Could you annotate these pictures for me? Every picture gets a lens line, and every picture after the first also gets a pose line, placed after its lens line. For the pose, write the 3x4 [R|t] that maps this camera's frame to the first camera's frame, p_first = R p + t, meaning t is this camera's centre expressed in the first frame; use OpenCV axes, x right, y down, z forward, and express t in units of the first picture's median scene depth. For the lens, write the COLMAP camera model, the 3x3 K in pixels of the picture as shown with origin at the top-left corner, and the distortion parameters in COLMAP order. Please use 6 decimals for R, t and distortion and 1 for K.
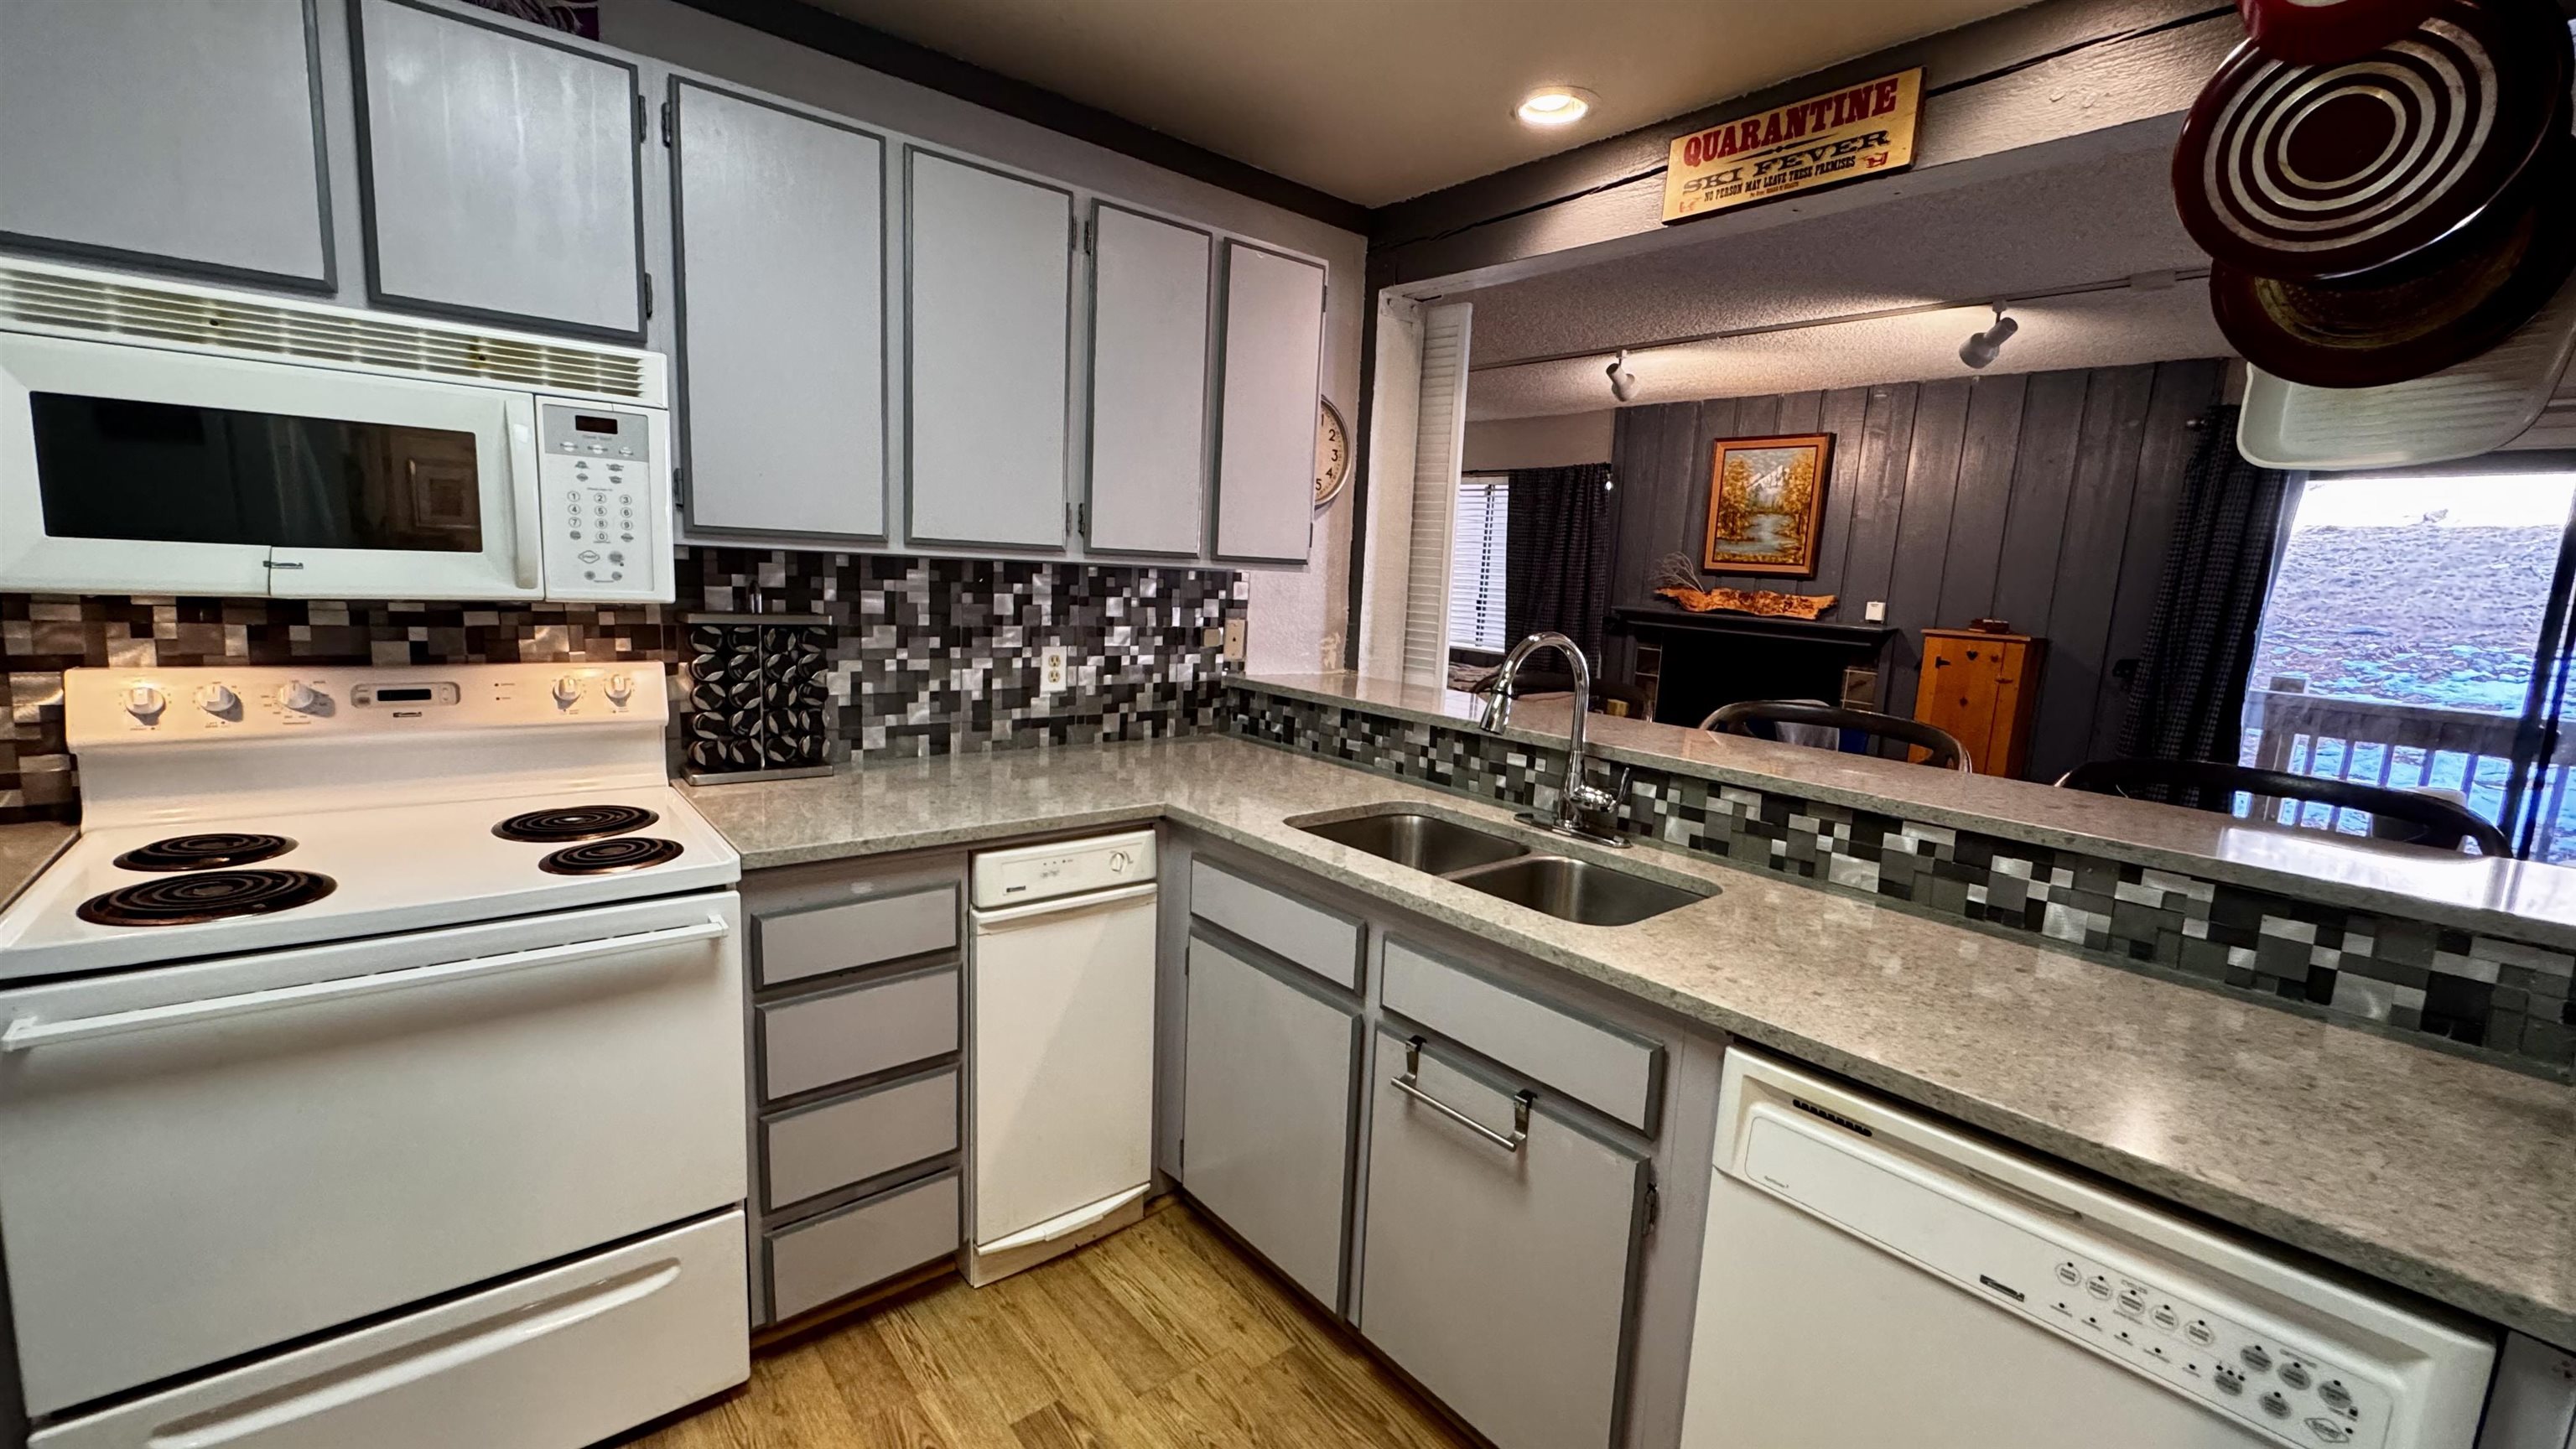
lens RADIAL K [[1042.5, 0, 1287.0], [0, 1042.5, 720.2], [0, 0, 1]] dist [-0.002367, -0.000896]
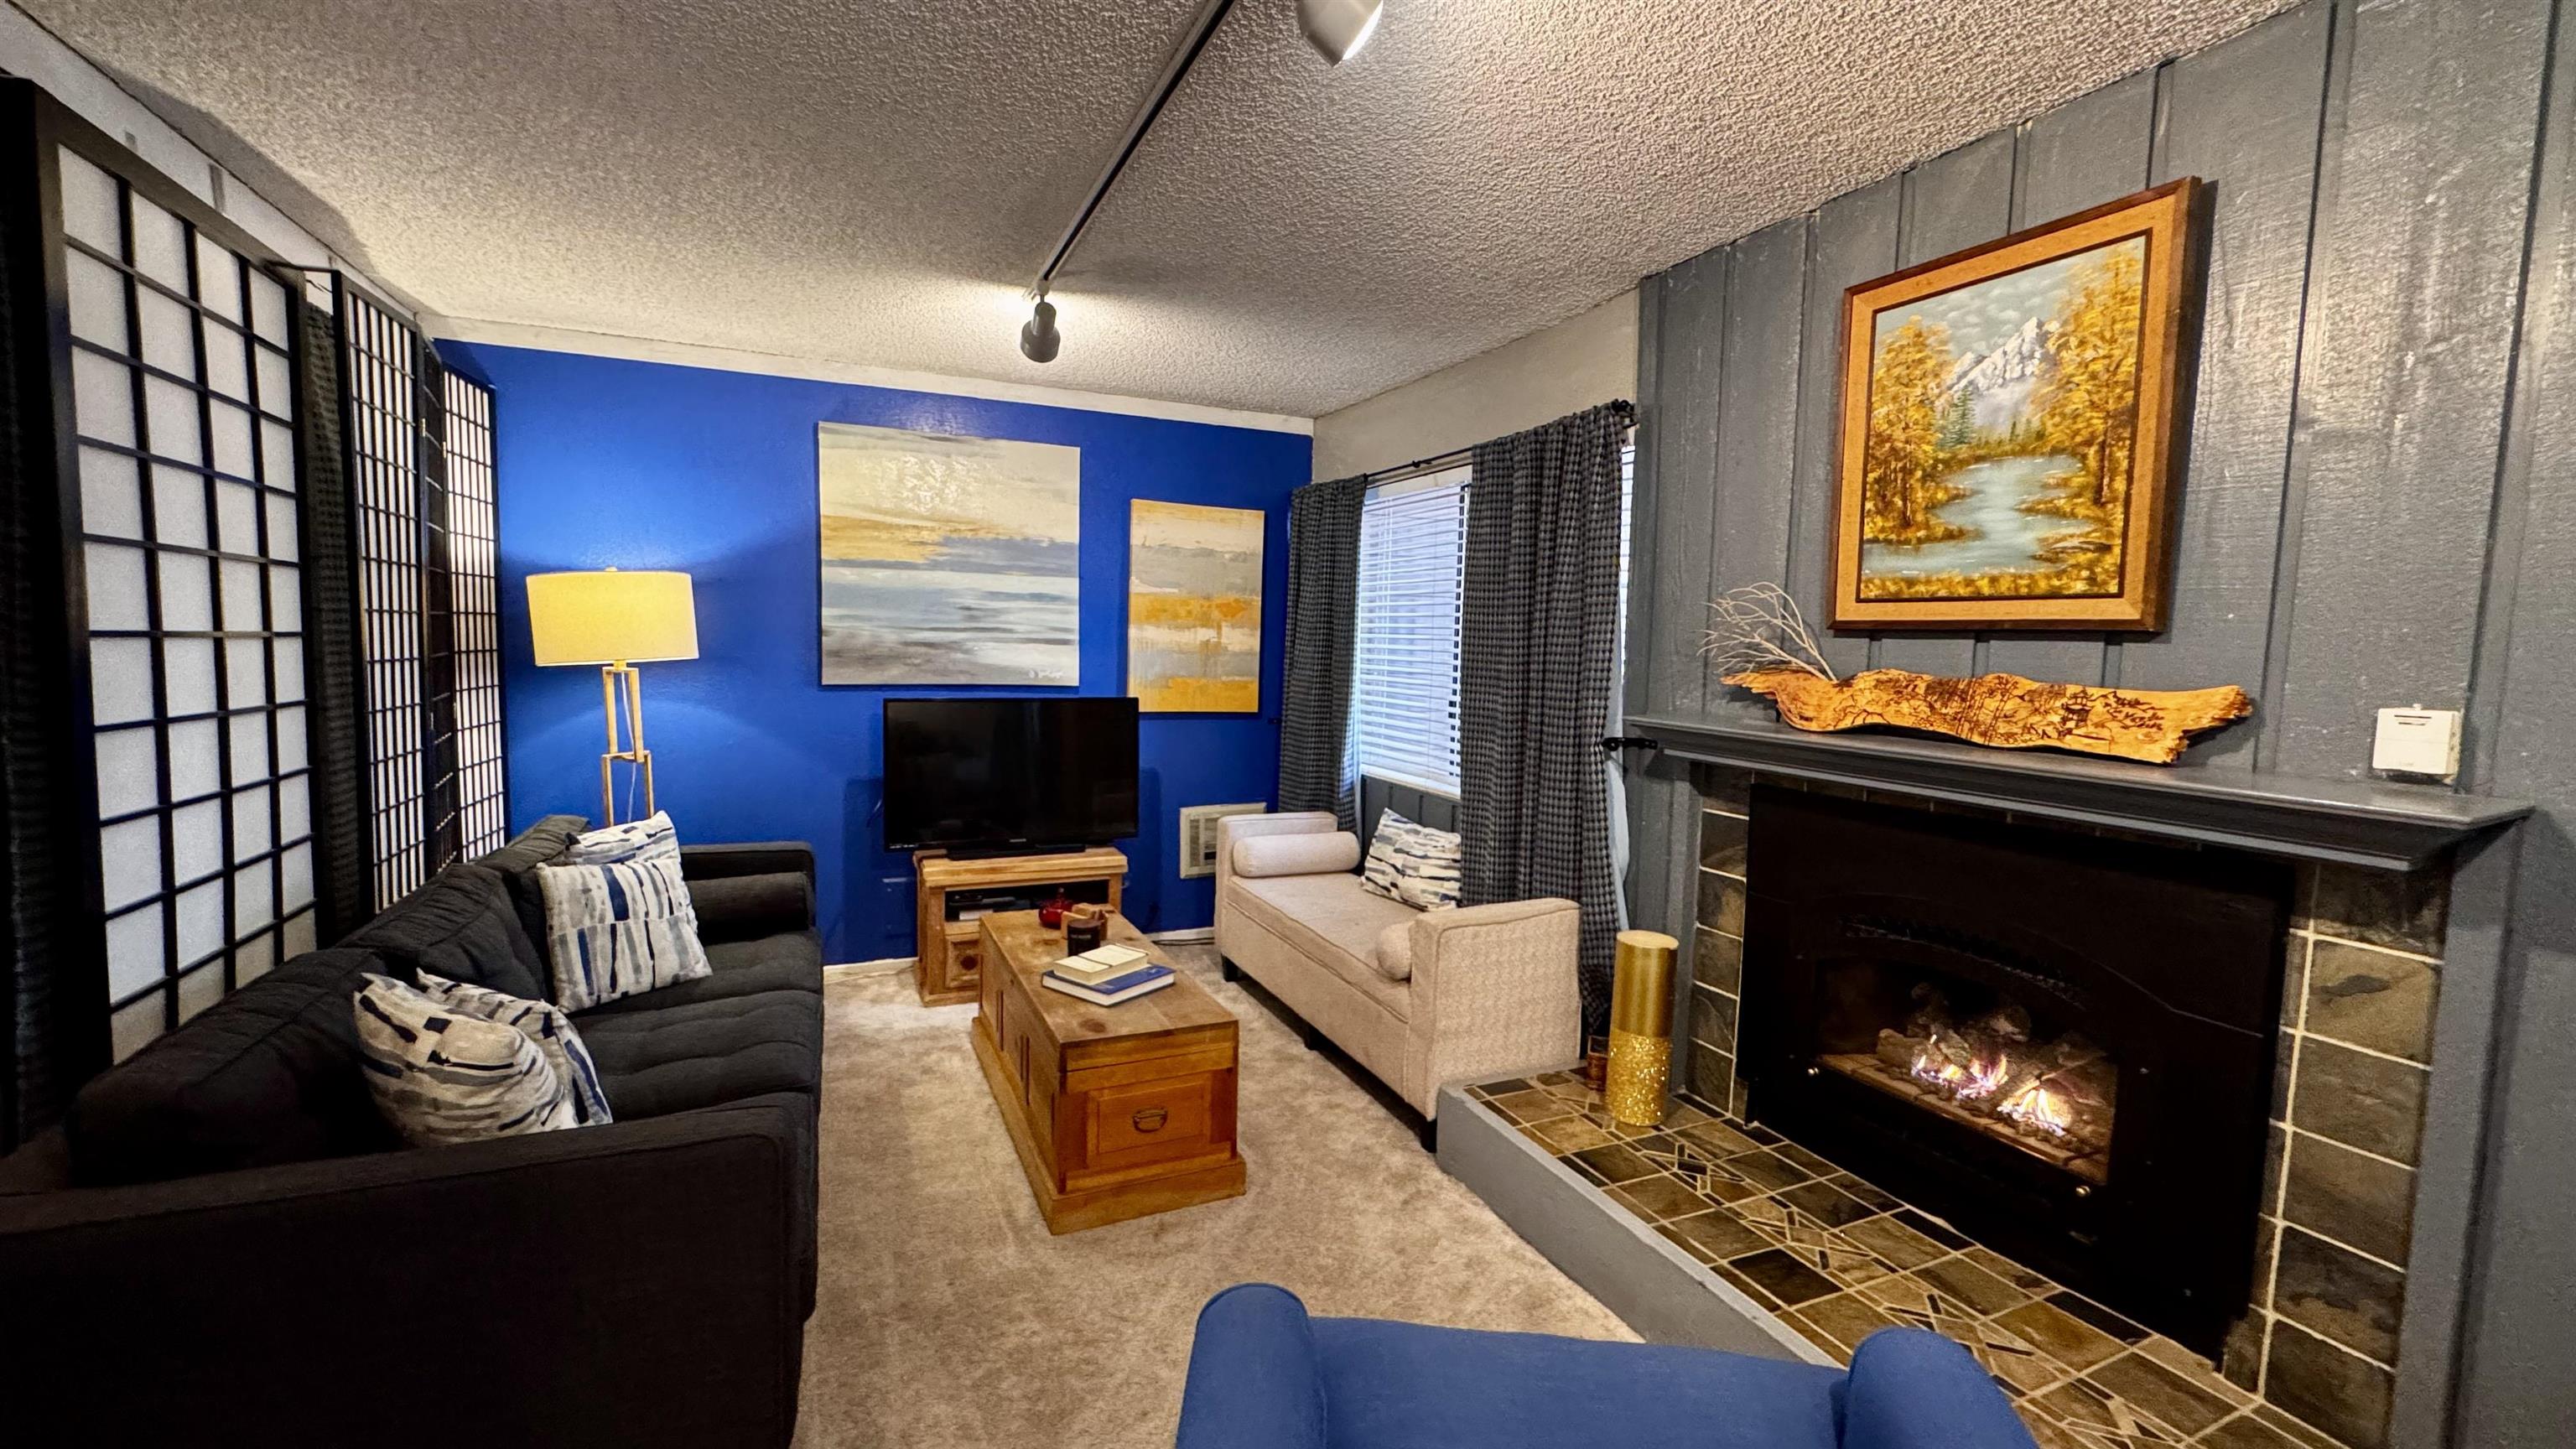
lens RADIAL K [[1042.5, 0, 1283.8], [0, 1042.5, 720.6], [0, 0, 1]] dist [-0.002367, -0.000896]
pose [[0.963679, -0.010874, -0.266842, 0.675146], [-0.011135, 0.996666, -0.080828, -0.164411], [0.266831, 0.080864, 0.960345, 1.269329]]
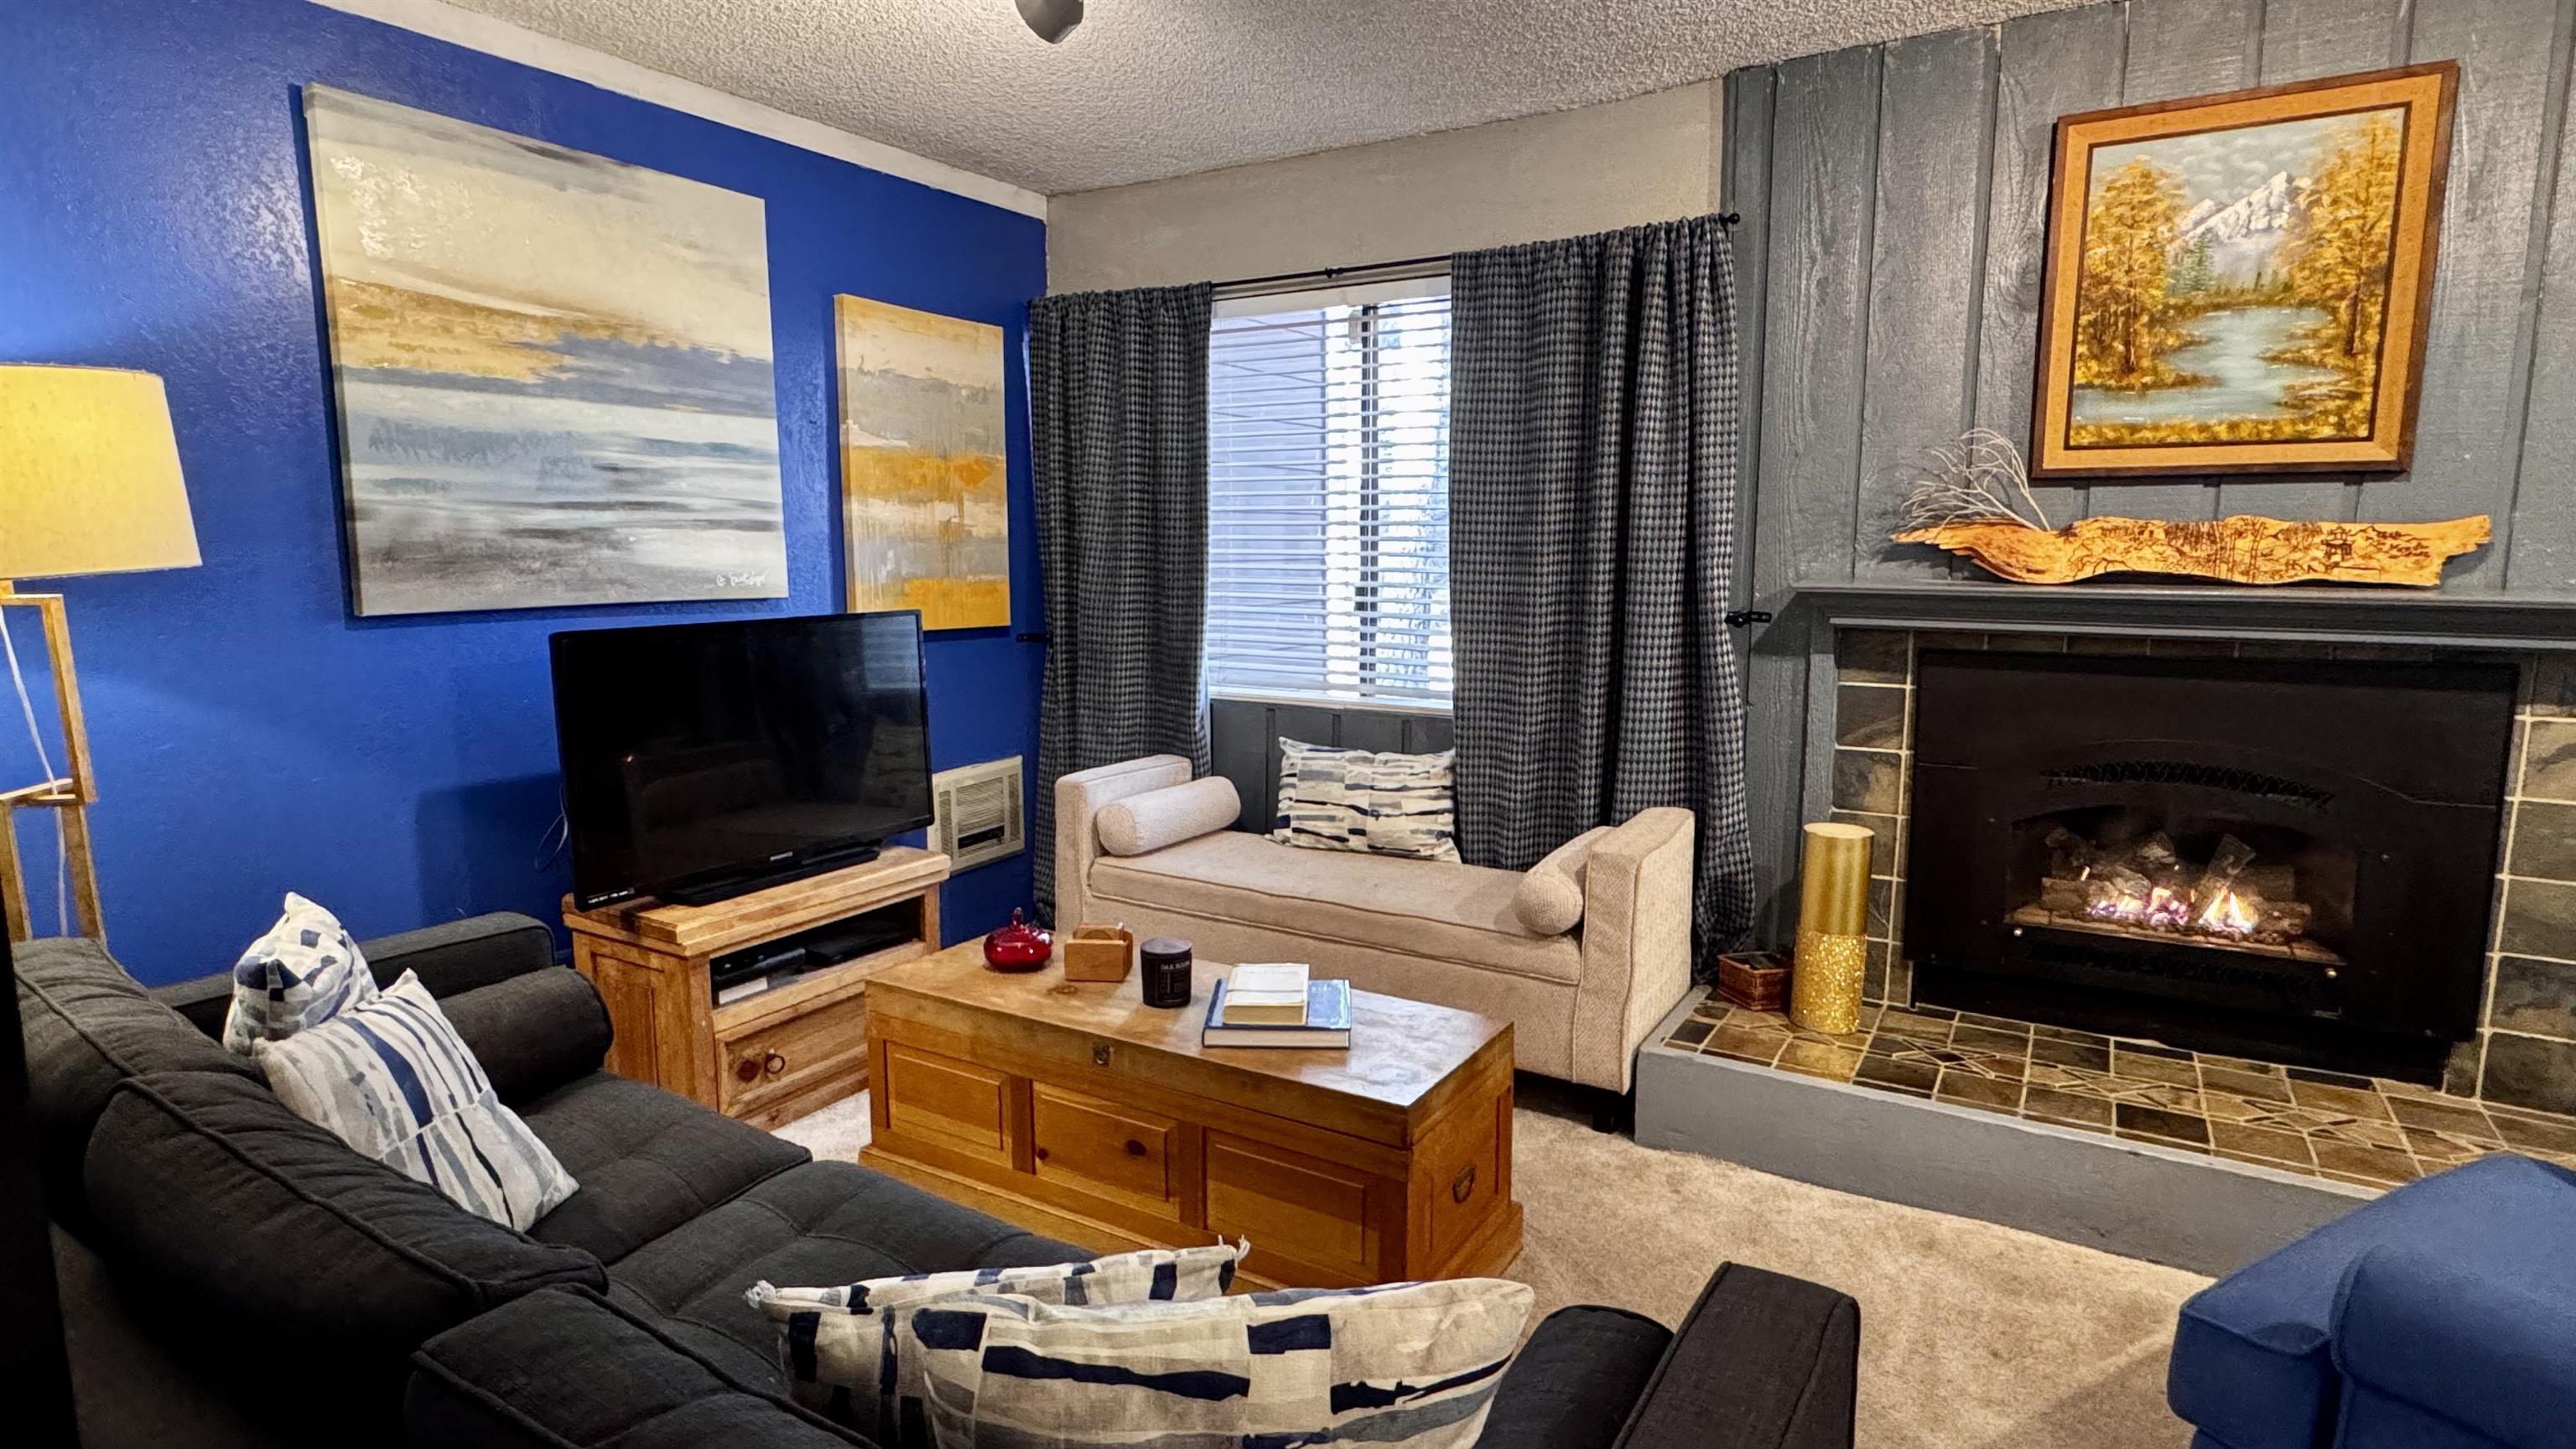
lens RADIAL K [[1317.5, 0, 1287.6], [0, 1317.5, 723.2], [0, 0, 1]] dist [-0.003422, 0.000921]
pose [[0.945875, -0.101177, 0.308357, -0.034258], [0.102437, 0.994665, 0.012141, -0.193829], [-0.307941, 0.020103, 0.951193, 1.399519]]
